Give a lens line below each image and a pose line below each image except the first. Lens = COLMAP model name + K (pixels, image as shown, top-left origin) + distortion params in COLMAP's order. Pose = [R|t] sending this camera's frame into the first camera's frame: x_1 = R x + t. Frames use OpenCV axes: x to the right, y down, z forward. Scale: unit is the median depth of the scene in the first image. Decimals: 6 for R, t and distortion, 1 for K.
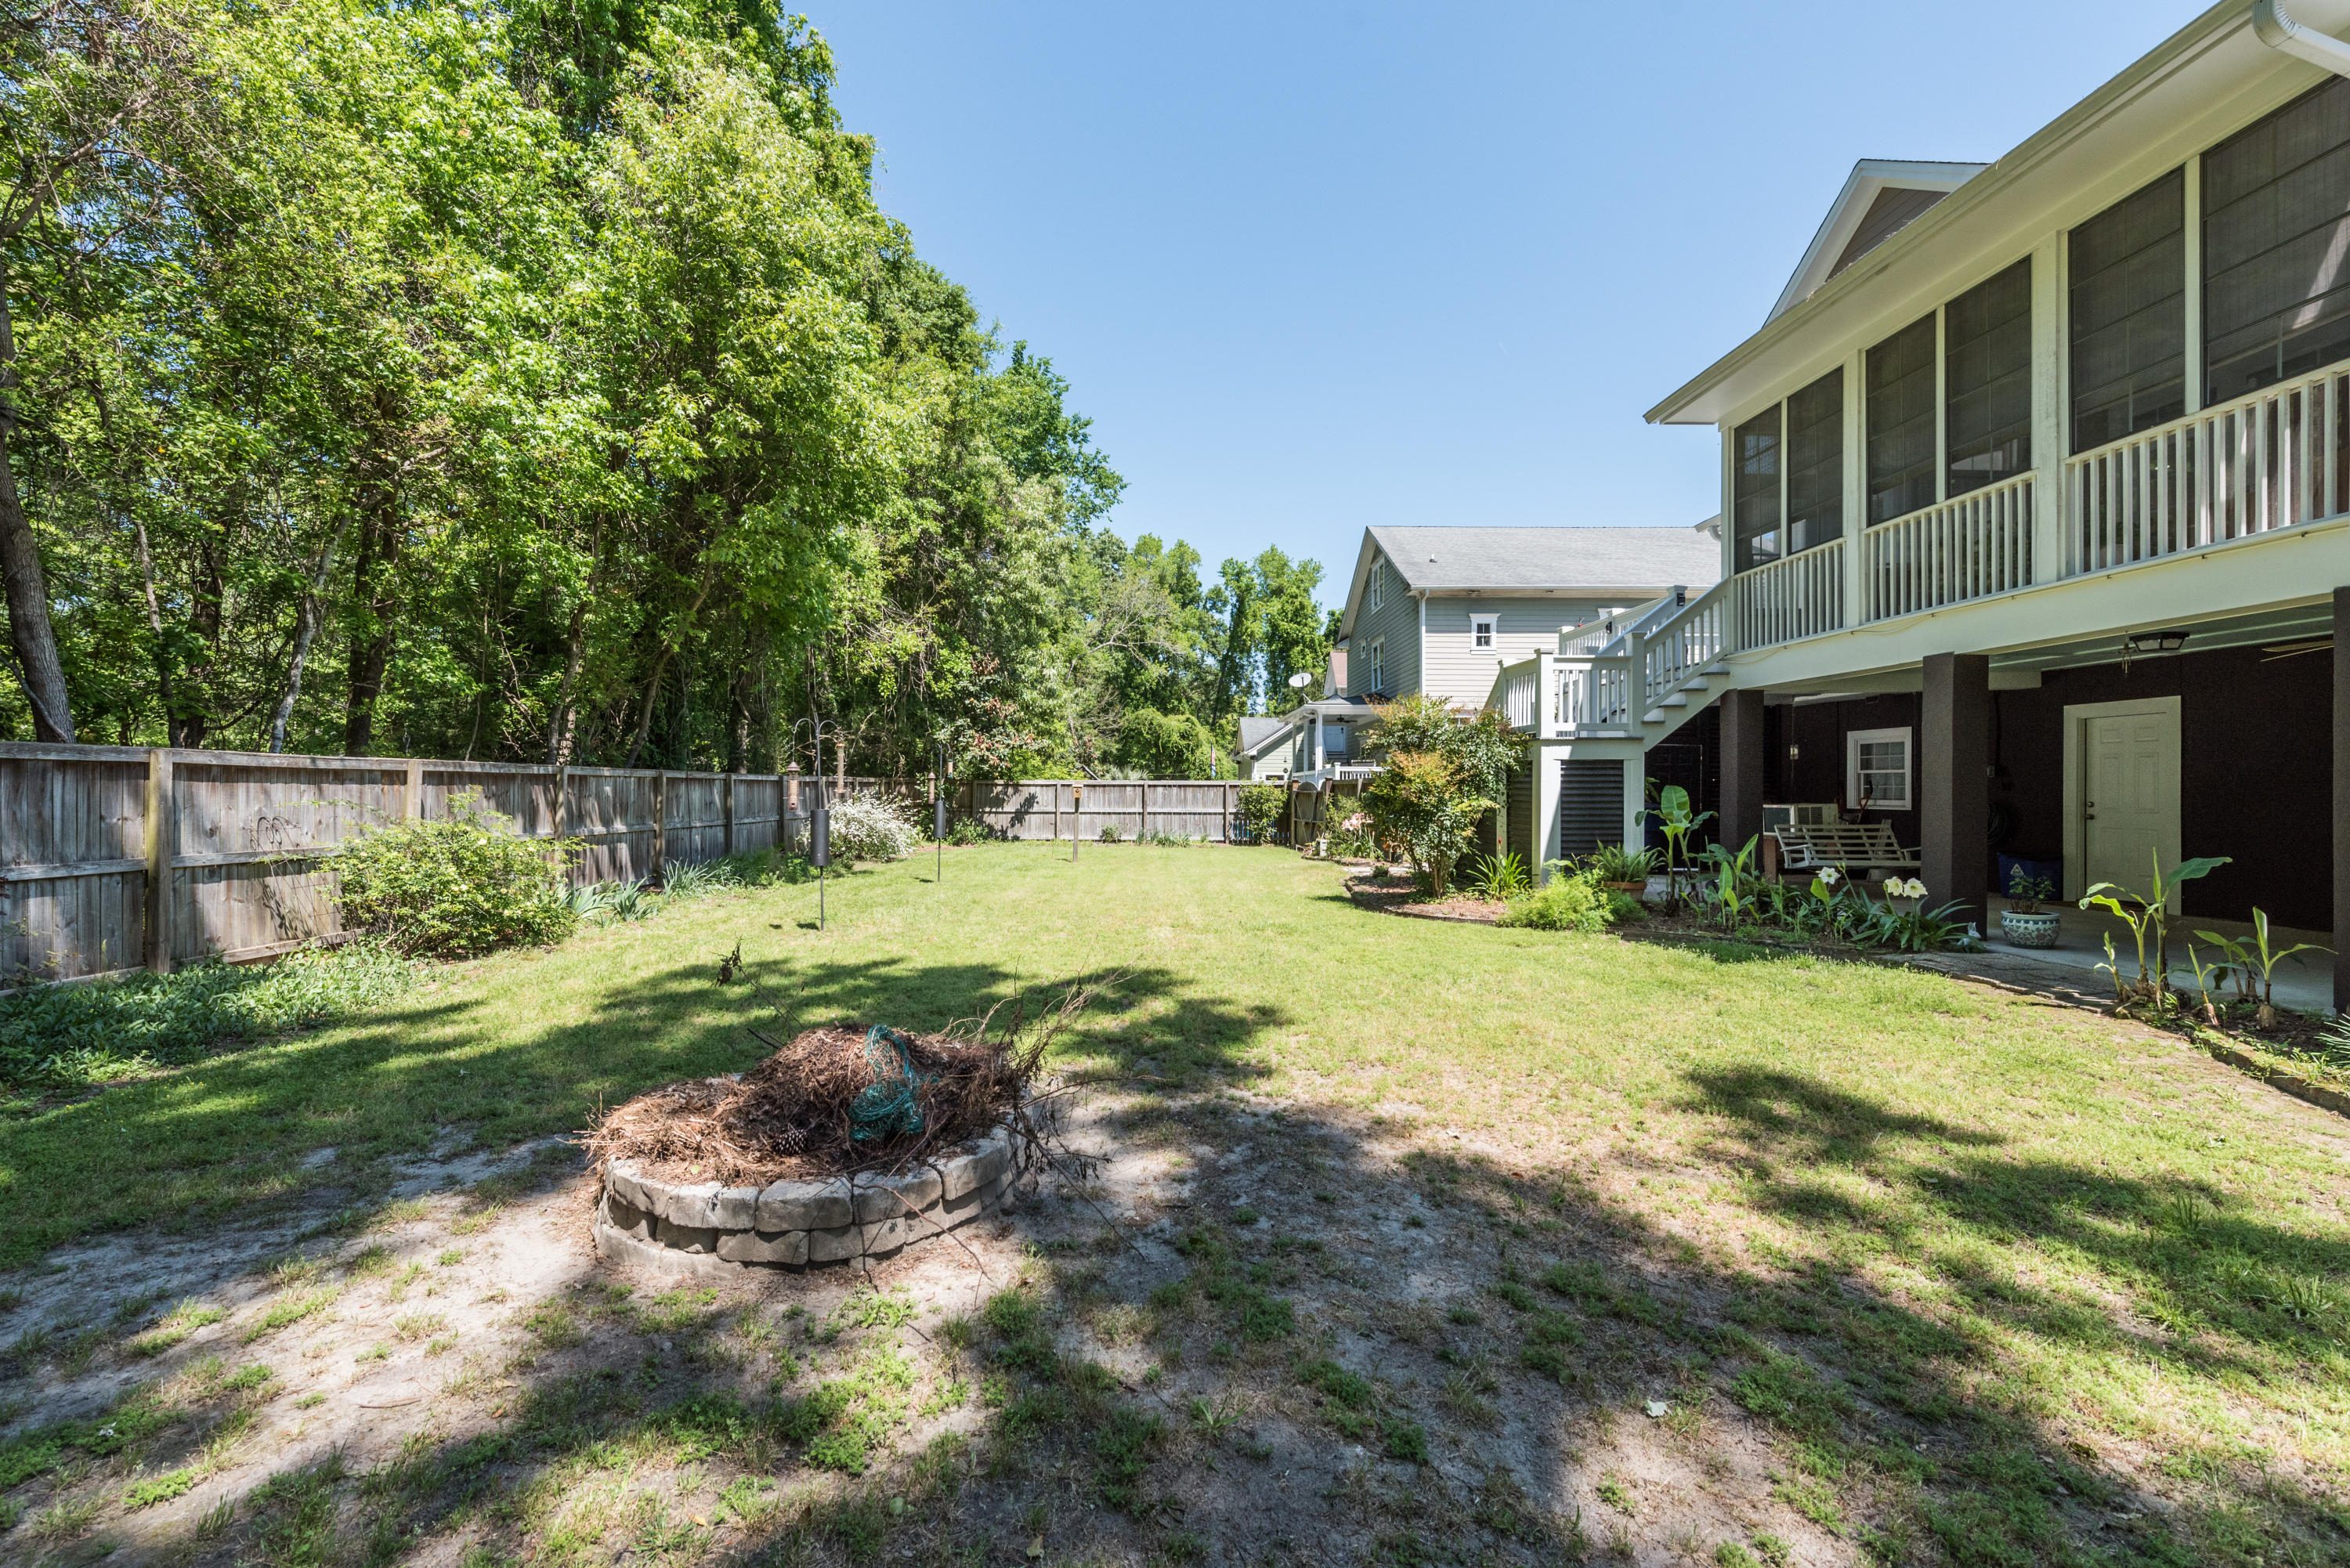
lens RADIAL K [[919.6, 0, 1164.8], [0, 919.6, 777.9], [0, 0, 1]] dist [0.010433, -0.003135]
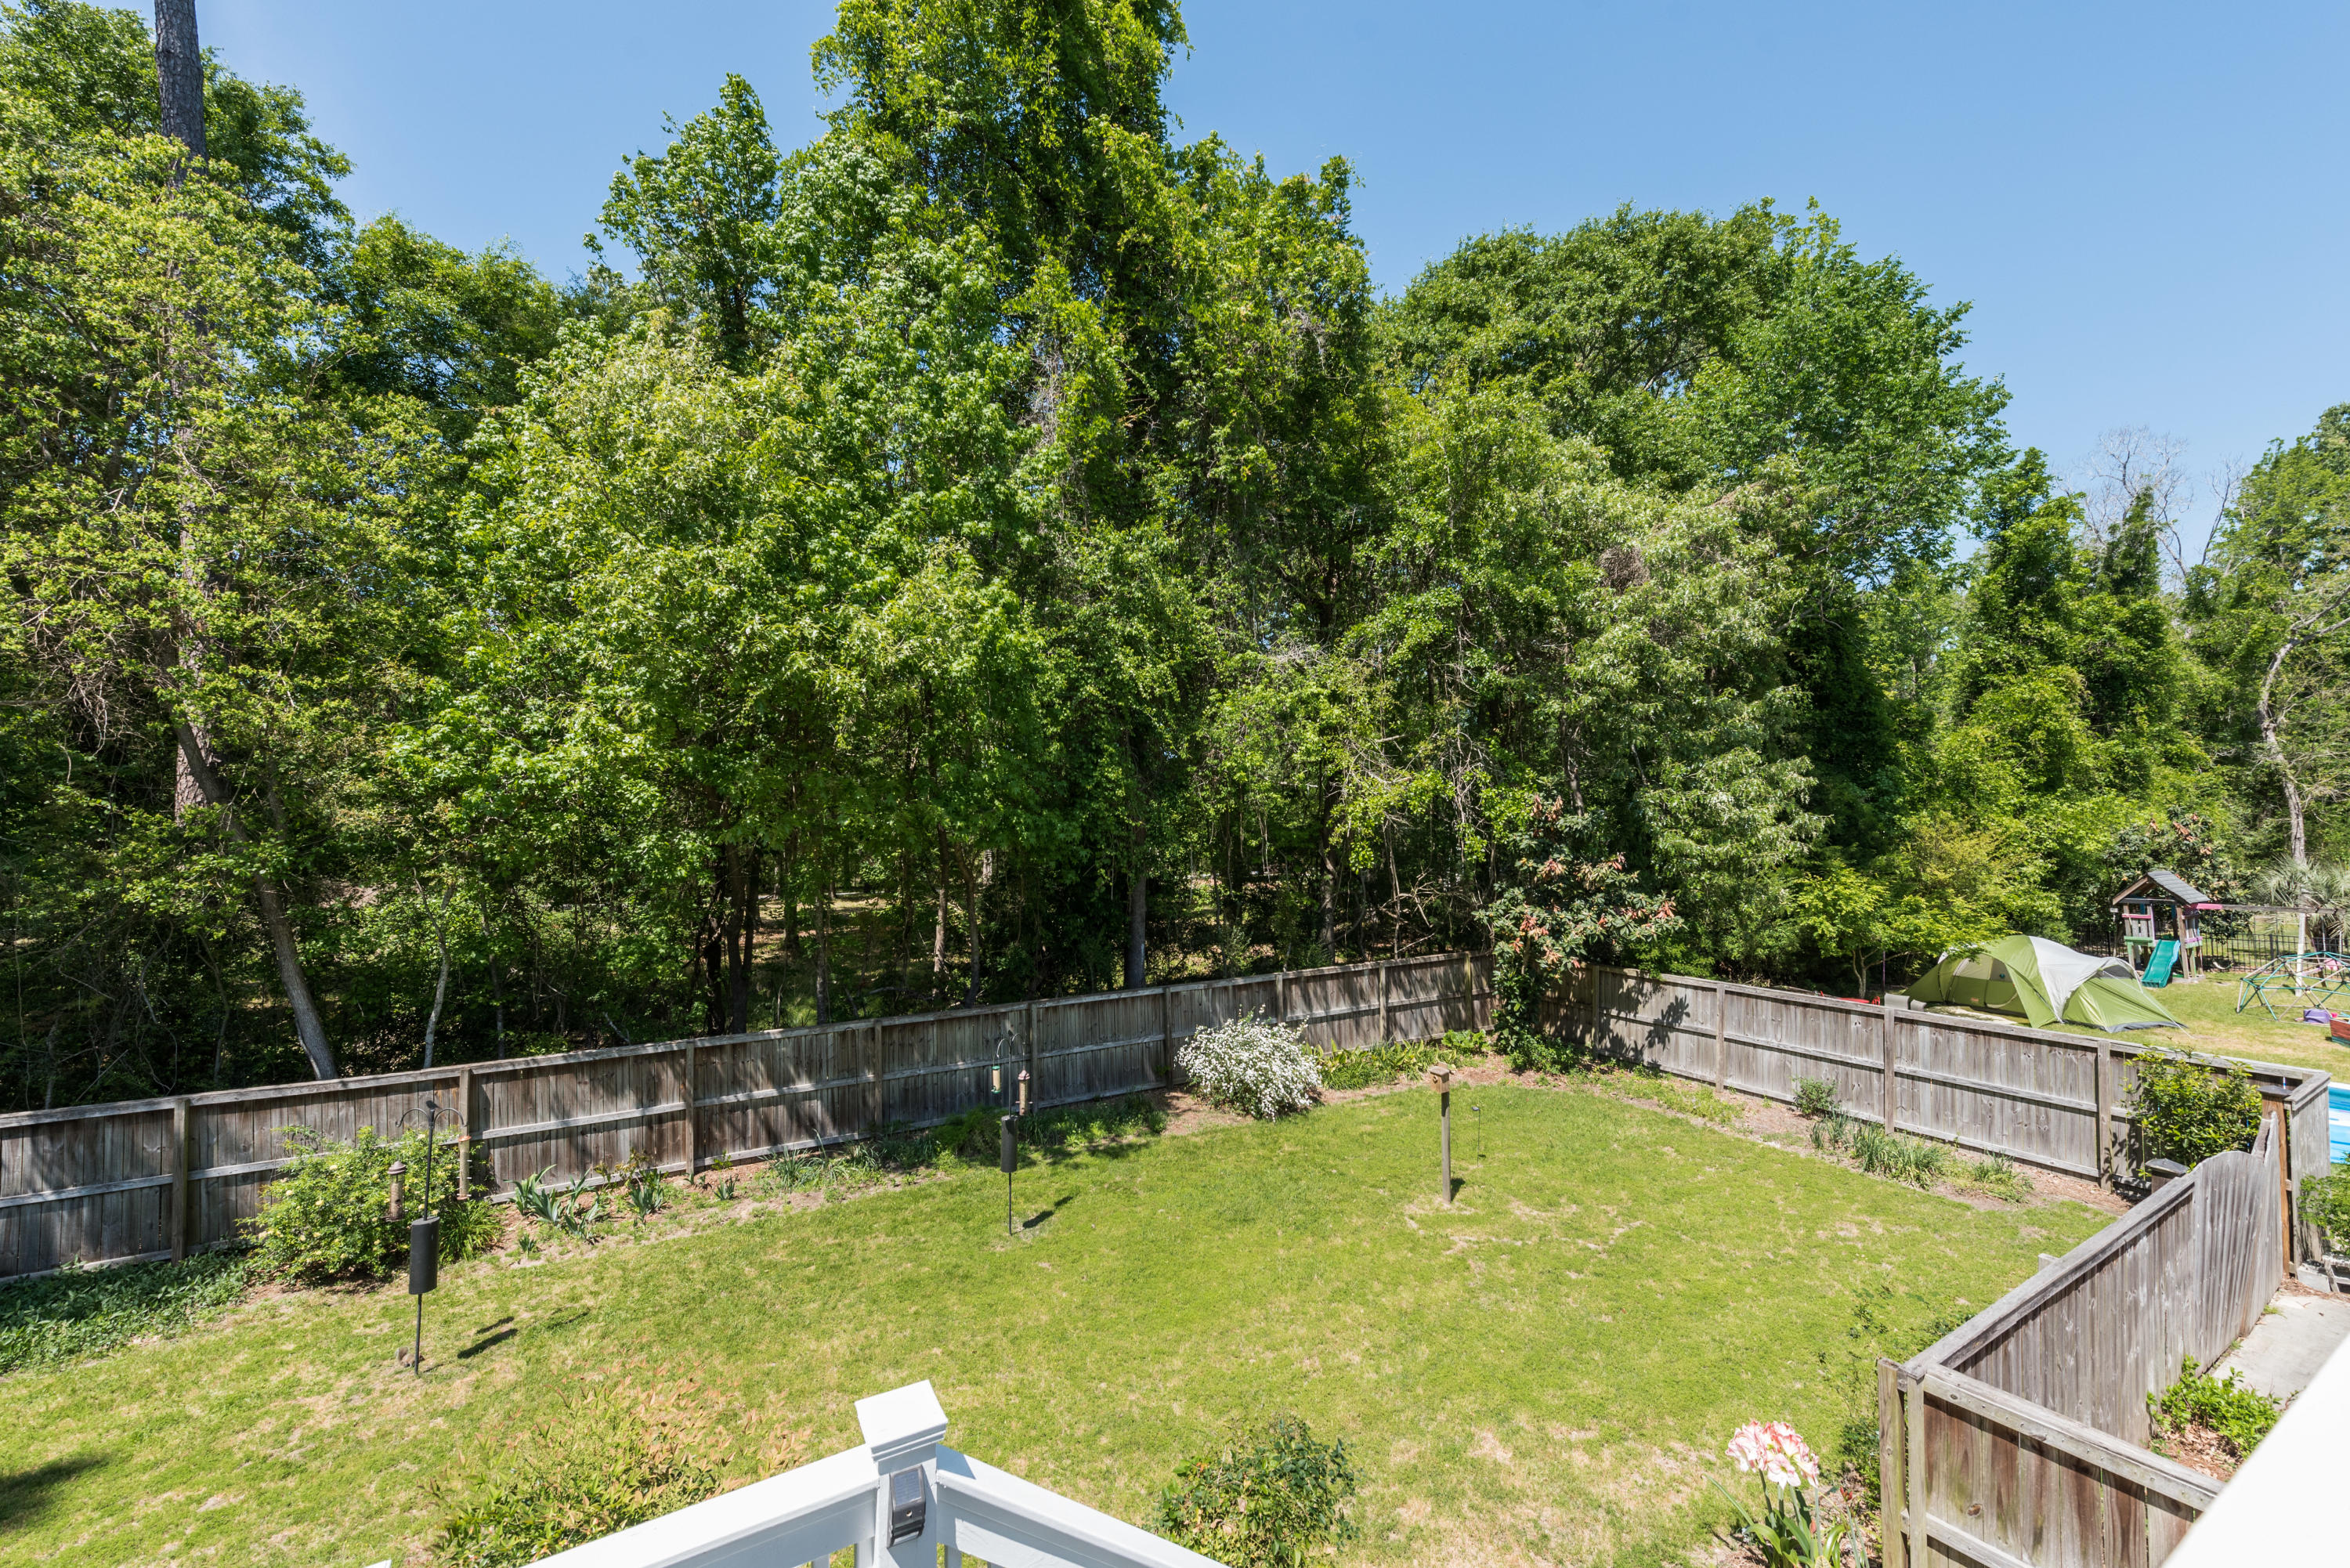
lens RADIAL K [[919.6, 0, 1178.5], [0, 919.6, 801.2], [0, 0, 1]] dist [0.010433, -0.003135]
pose [[0.476953, -0.040060, -0.878016, 0.469811], [0.024666, 0.999177, -0.032189, -0.199484], [0.878583, -0.006305, 0.477549, 0.806404]]
